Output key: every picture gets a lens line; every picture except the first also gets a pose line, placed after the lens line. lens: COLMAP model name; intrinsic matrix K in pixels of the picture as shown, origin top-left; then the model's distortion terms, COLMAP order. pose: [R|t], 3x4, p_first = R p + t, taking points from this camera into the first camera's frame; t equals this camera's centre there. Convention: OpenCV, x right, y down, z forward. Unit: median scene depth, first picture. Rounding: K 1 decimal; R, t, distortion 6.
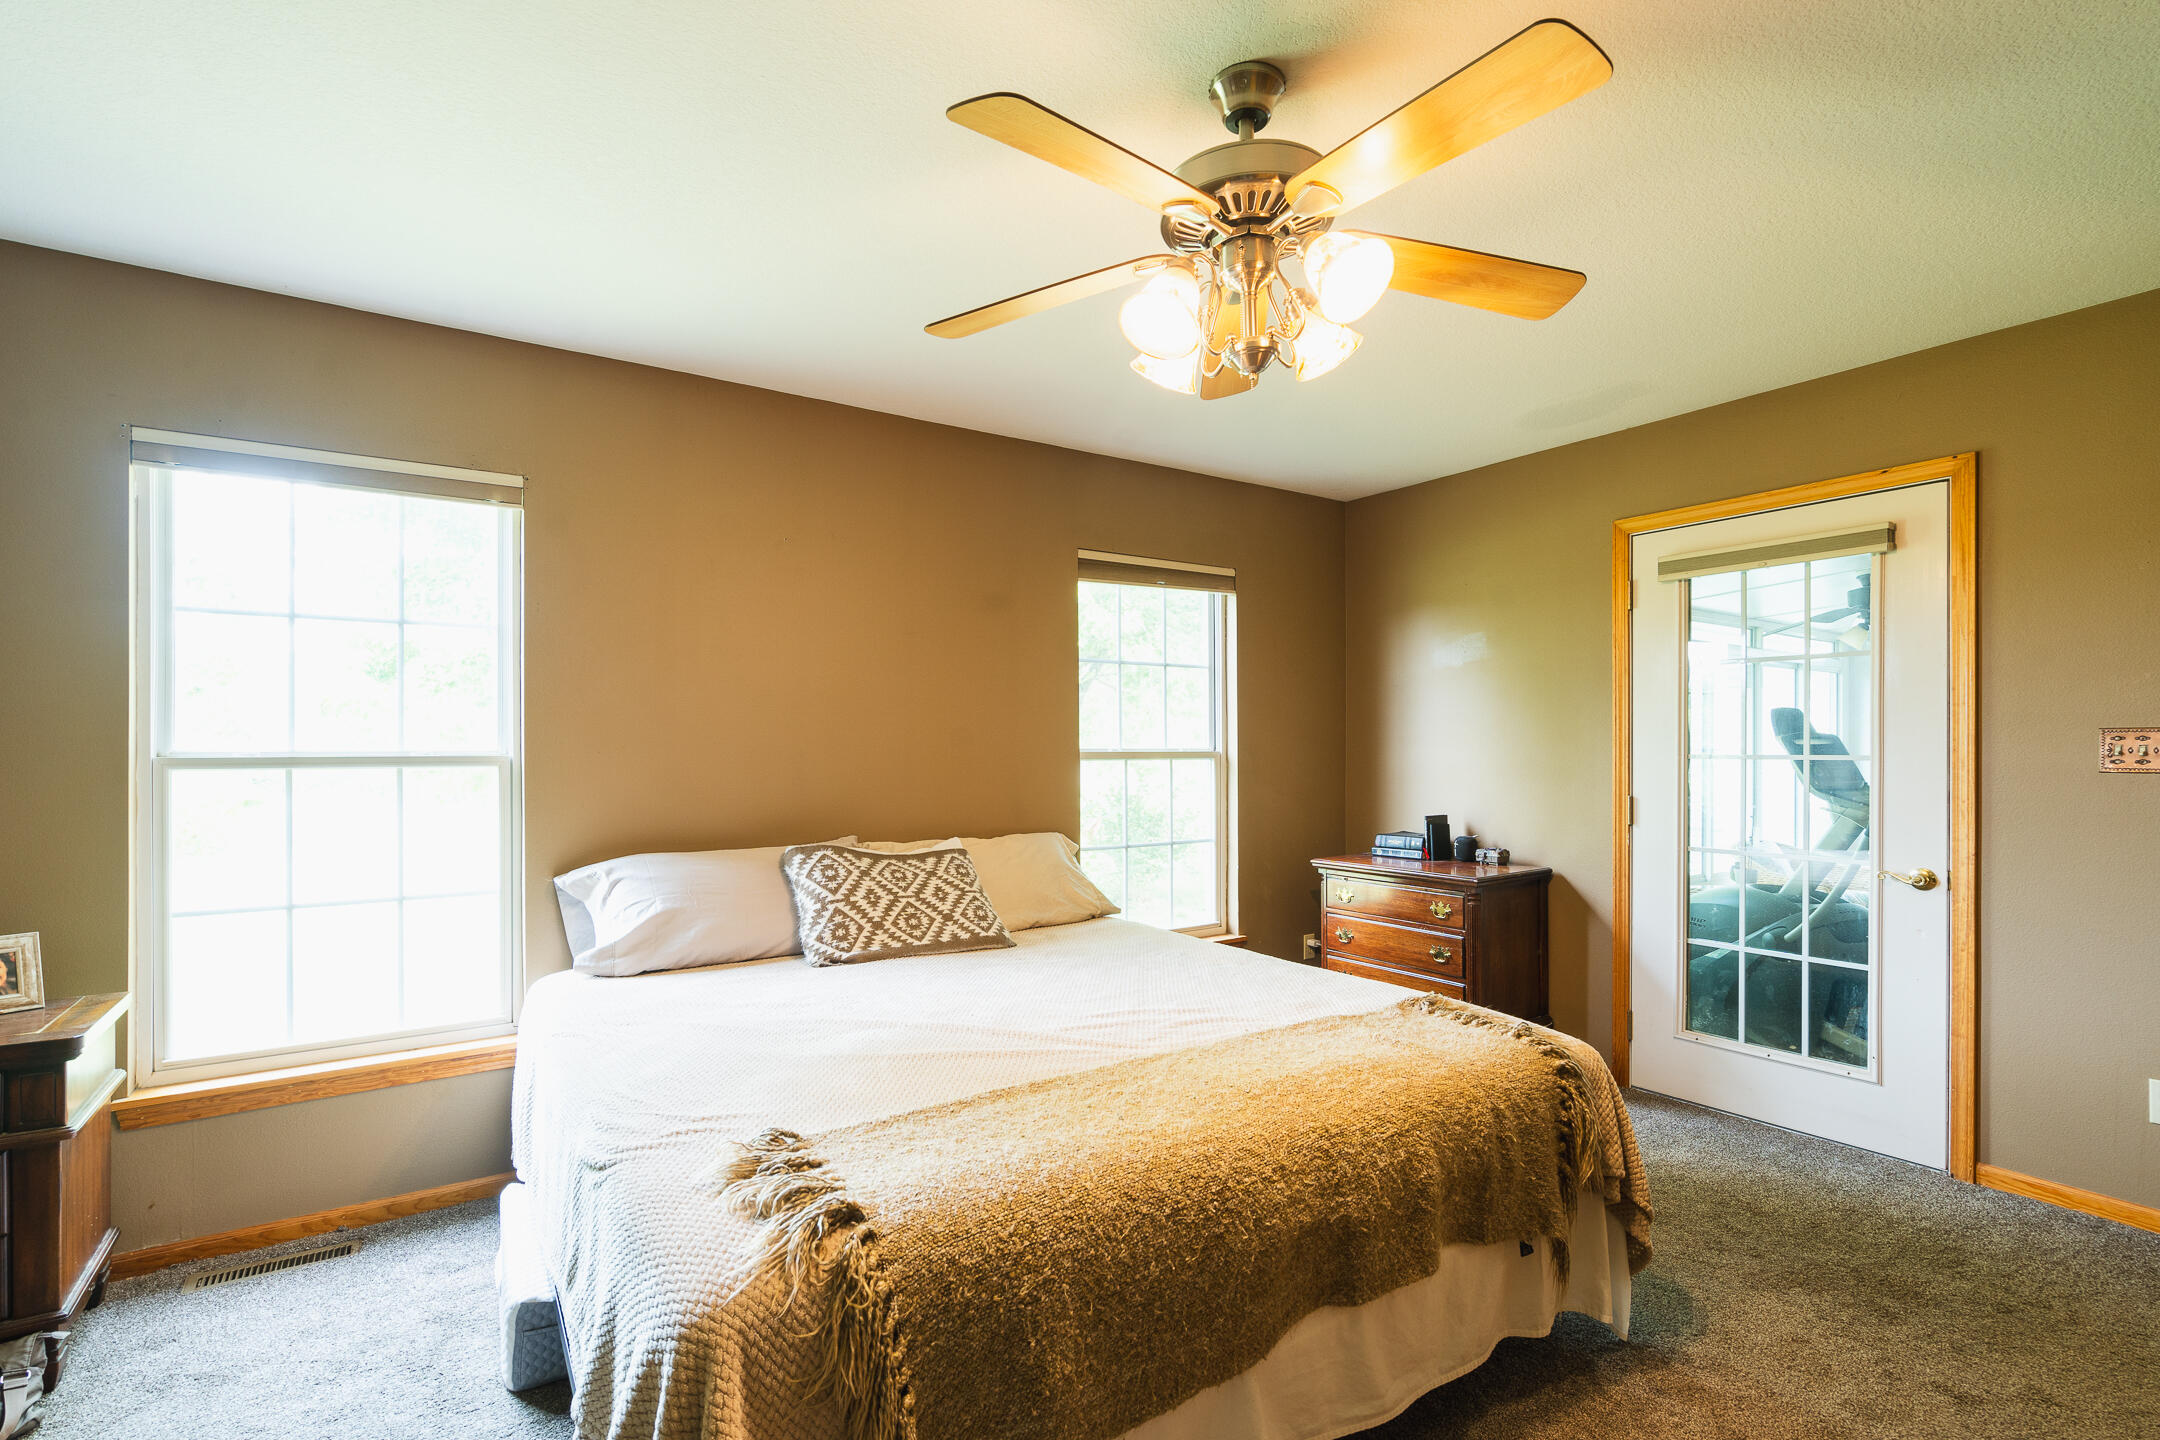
lens RADIAL K [[1001.8, 0, 1093.0], [0, 1001.8, 757.9], [0, 0, 1]] dist [-0.008496, 0.003882]
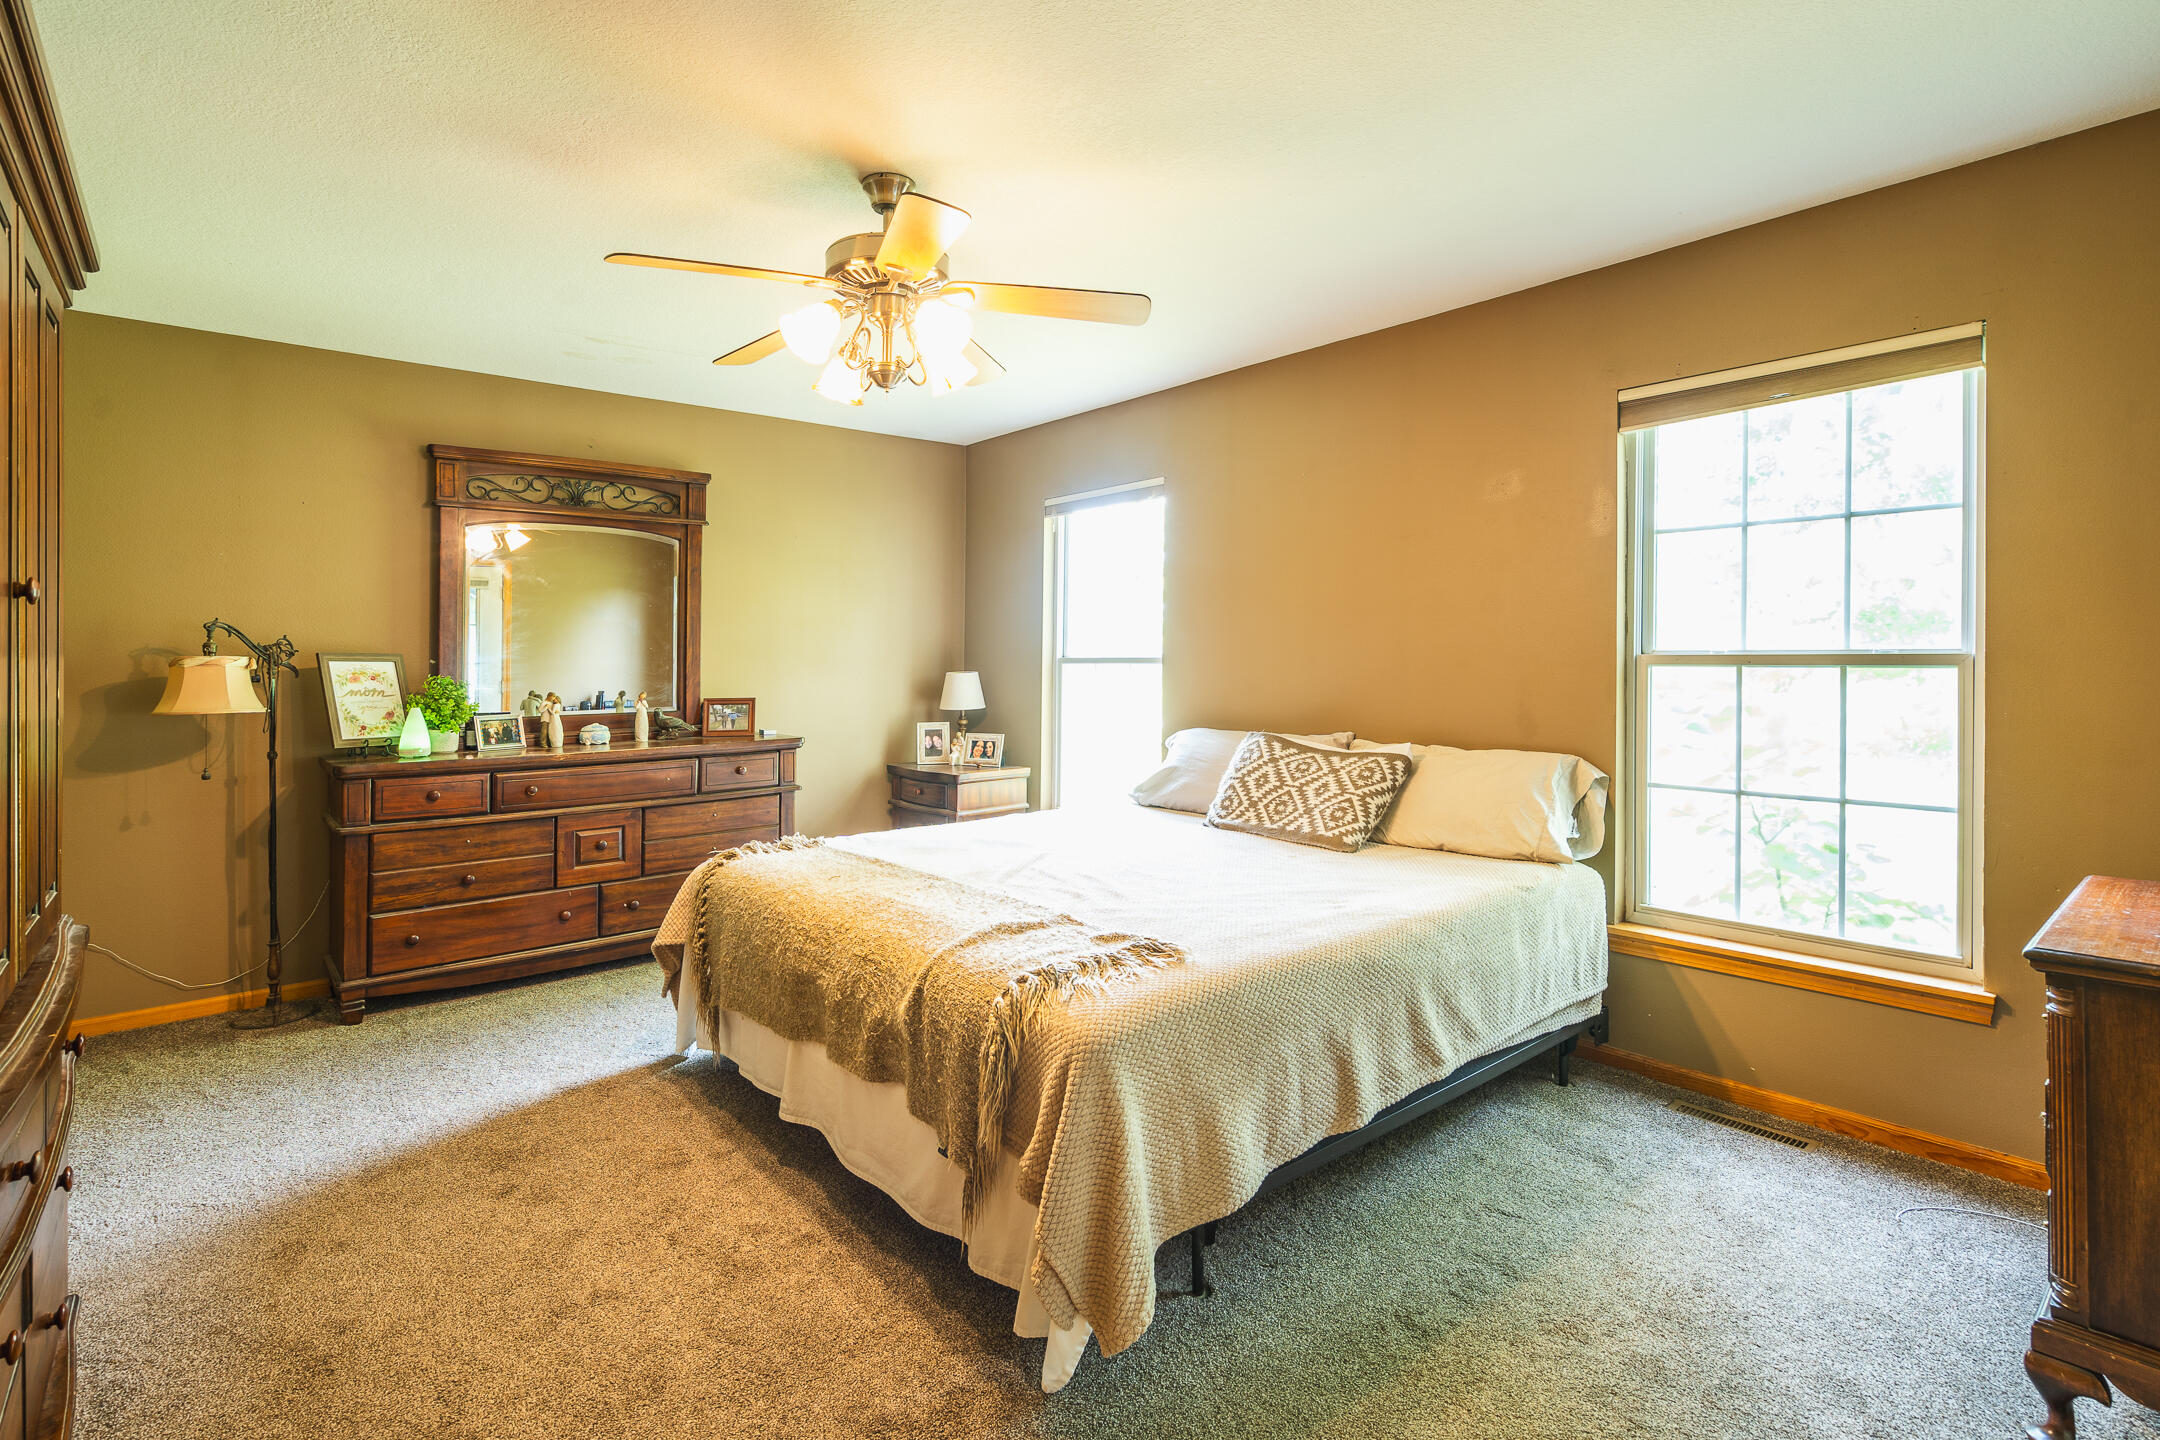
lens RADIAL K [[1001.8, 0, 1032.9], [0, 1001.8, 652.5], [0, 0, 1]] dist [-0.008496, 0.003882]
pose [[0.103965, -0.000657, -0.994581, 0.851902], [-0.002536, 0.999996, -0.000926, -0.007359], [0.994578, 0.002619, 0.103963, 0.576775]]
